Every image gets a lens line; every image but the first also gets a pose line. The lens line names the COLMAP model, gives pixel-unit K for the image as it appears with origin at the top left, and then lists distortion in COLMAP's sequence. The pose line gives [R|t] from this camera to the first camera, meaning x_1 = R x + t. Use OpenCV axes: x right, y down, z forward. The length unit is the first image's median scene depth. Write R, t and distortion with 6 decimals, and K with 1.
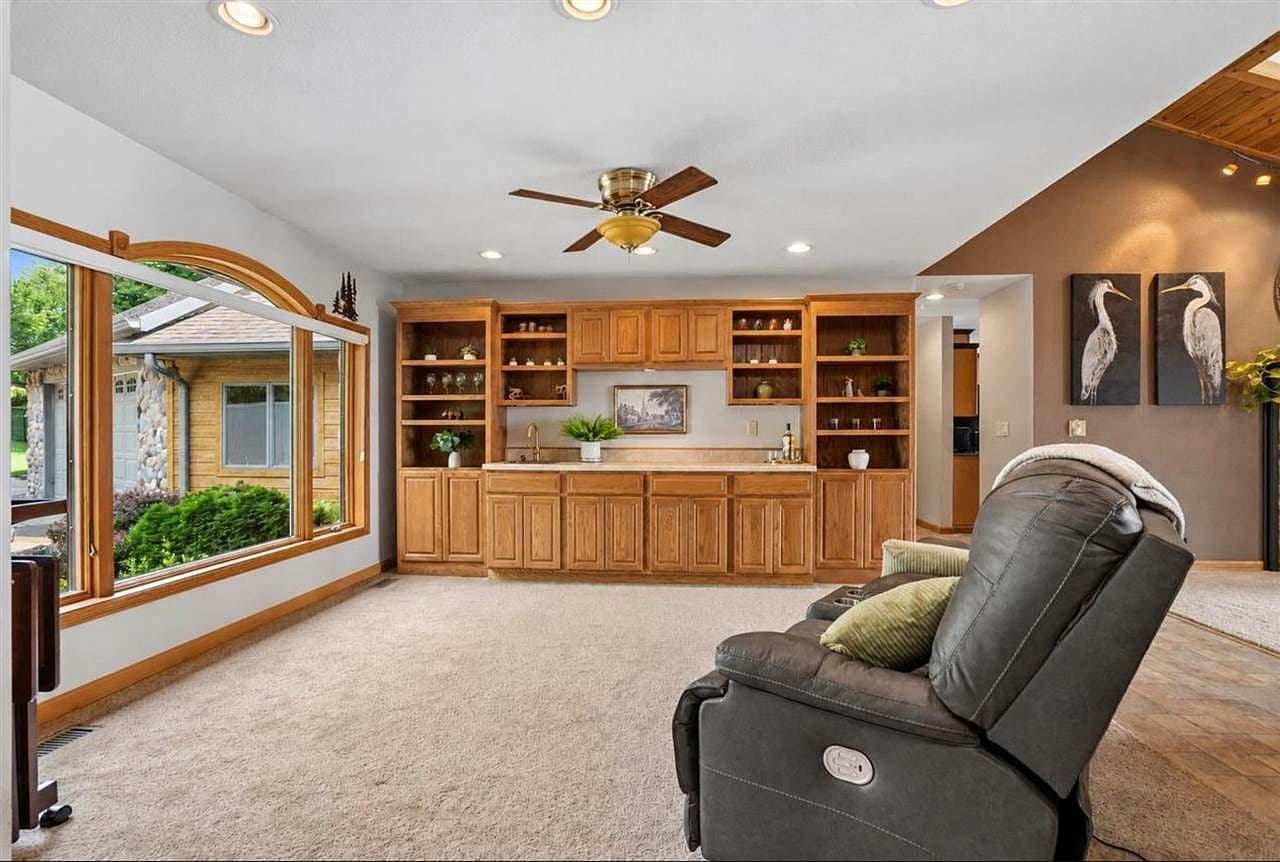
lens RADIAL K [[596.2, 0, 639.7], [0, 596.2, 432.1], [0, 0, 1]] dist [-0.058408, 0.000044]
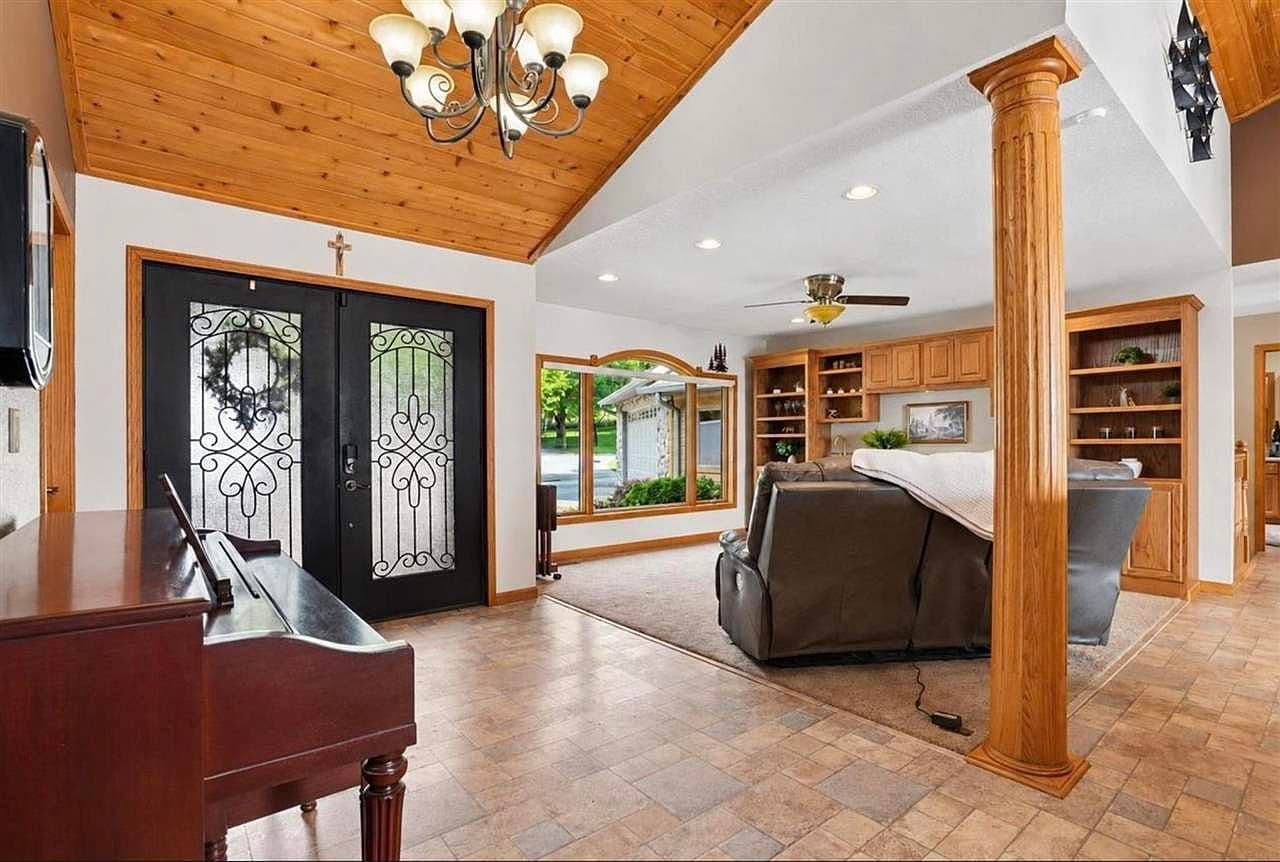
lens RADIAL K [[596.2, 0, 636.6], [0, 596.2, 436.0], [0, 0, 1]] dist [-0.058408, 0.000044]
pose [[0.688938, -0.009774, -0.724755, 0.481701], [-0.001631, 0.999886, -0.015034, 0.007438], [0.724819, 0.011539, 0.688843, -0.268759]]
